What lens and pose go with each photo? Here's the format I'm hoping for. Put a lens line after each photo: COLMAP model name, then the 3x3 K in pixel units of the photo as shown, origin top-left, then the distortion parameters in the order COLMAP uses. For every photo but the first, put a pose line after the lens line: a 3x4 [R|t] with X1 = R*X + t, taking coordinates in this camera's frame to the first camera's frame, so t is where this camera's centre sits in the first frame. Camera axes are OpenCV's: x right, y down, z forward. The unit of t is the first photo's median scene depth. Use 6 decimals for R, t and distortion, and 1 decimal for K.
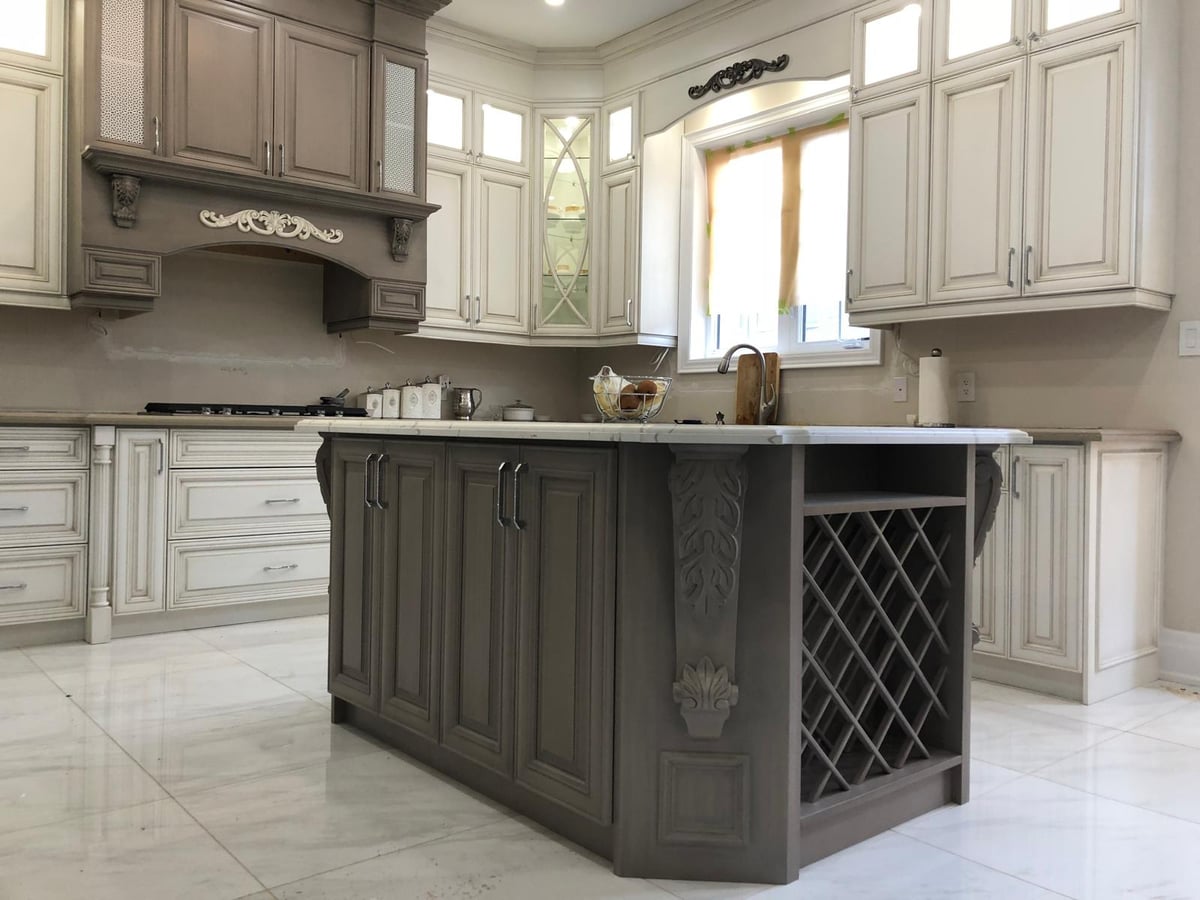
lens RADIAL K [[981.8, 0, 592.1], [0, 981.8, 443.8], [0, 0, 1]] dist [0.086682, -0.124620]
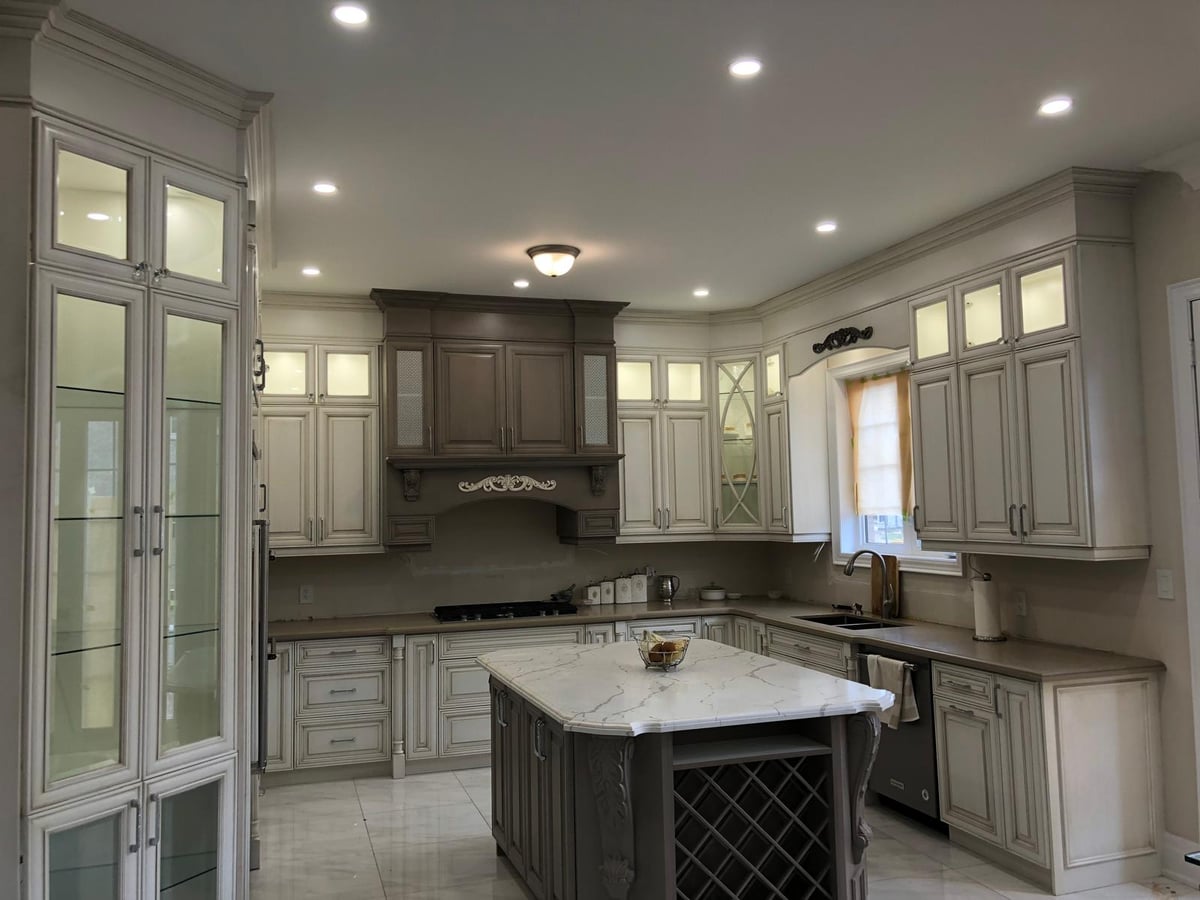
lens RADIAL K [[981.8, 0, 592.1], [0, 981.8, 443.8], [0, 0, 1]] dist [0.086682, -0.124620]
pose [[0.924709, -0.060683, -0.375807, 0.333226], [0.031829, 0.996081, -0.082523, -0.153004], [0.379342, 0.064348, 0.923016, -0.283458]]
